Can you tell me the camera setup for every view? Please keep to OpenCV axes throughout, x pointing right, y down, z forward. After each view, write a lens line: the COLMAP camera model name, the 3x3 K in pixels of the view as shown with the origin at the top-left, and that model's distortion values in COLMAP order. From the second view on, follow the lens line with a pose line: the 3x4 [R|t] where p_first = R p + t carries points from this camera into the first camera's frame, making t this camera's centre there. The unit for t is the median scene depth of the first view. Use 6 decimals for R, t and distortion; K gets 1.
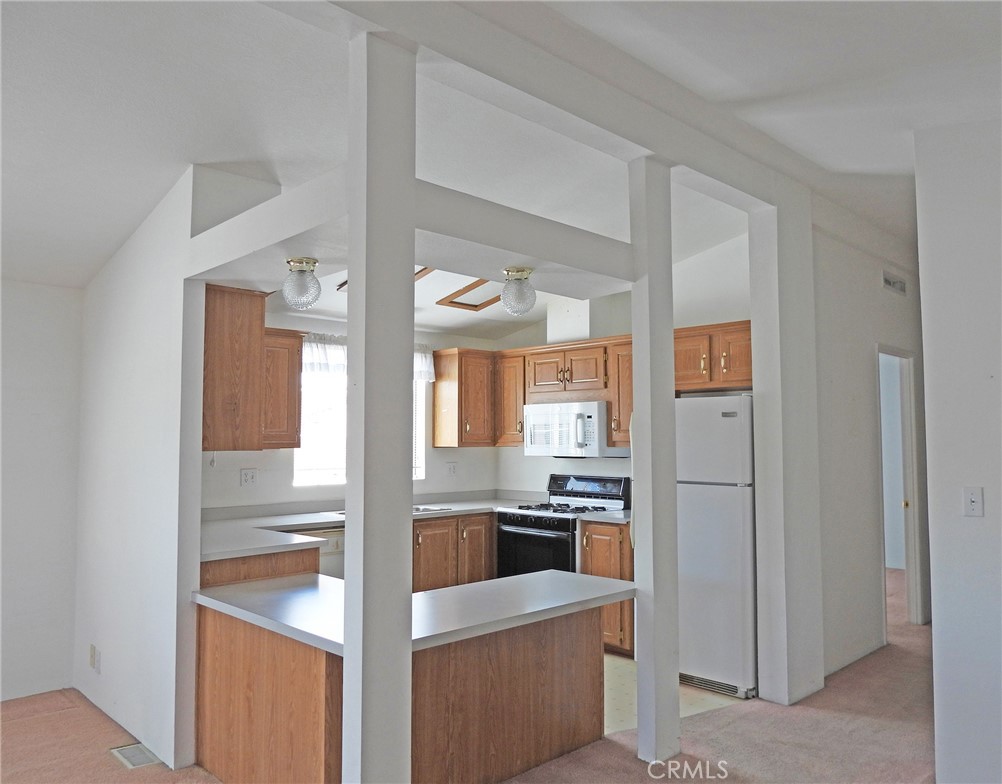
lens RADIAL K [[753.5, 0, 502.3], [0, 753.5, 392.4], [0, 0, 1]] dist [-0.000220, -0.000068]
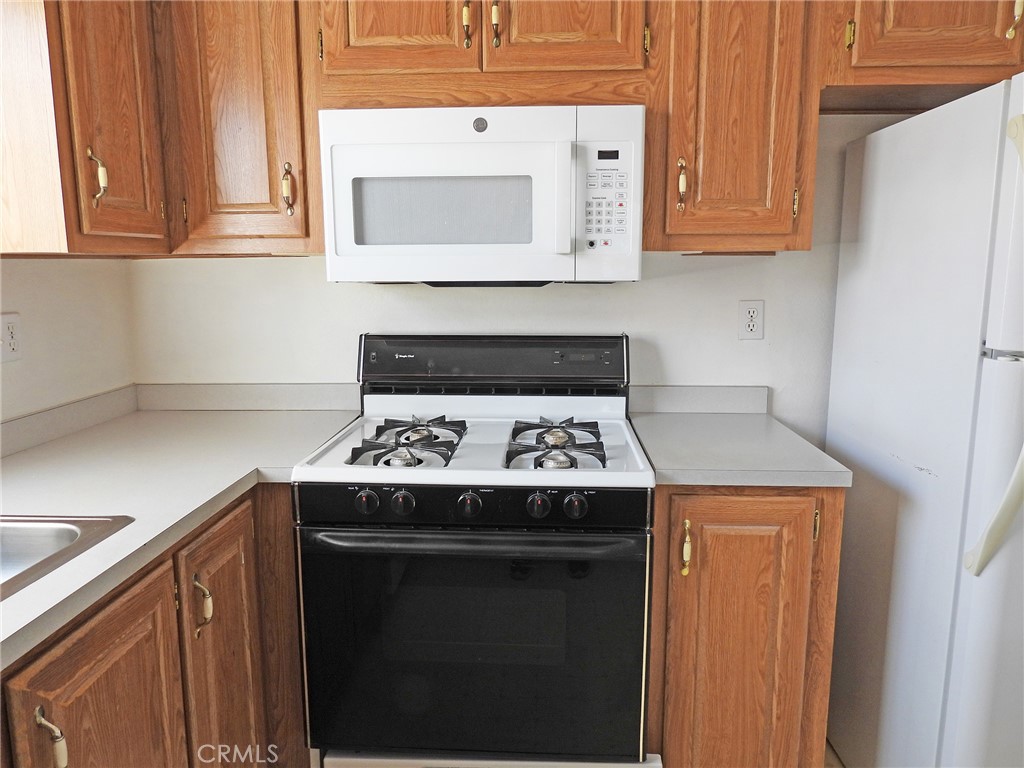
lens RADIAL K [[734.9, 0, 511.0], [0, 734.9, 386.3], [0, 0, 1]] dist [-0.008617, -0.002692]
pose [[0.730412, -0.108263, 0.674372, -0.135257], [-0.041024, 0.978621, 0.201539, 0.067658], [-0.681774, -0.174872, 0.710355, 0.794987]]
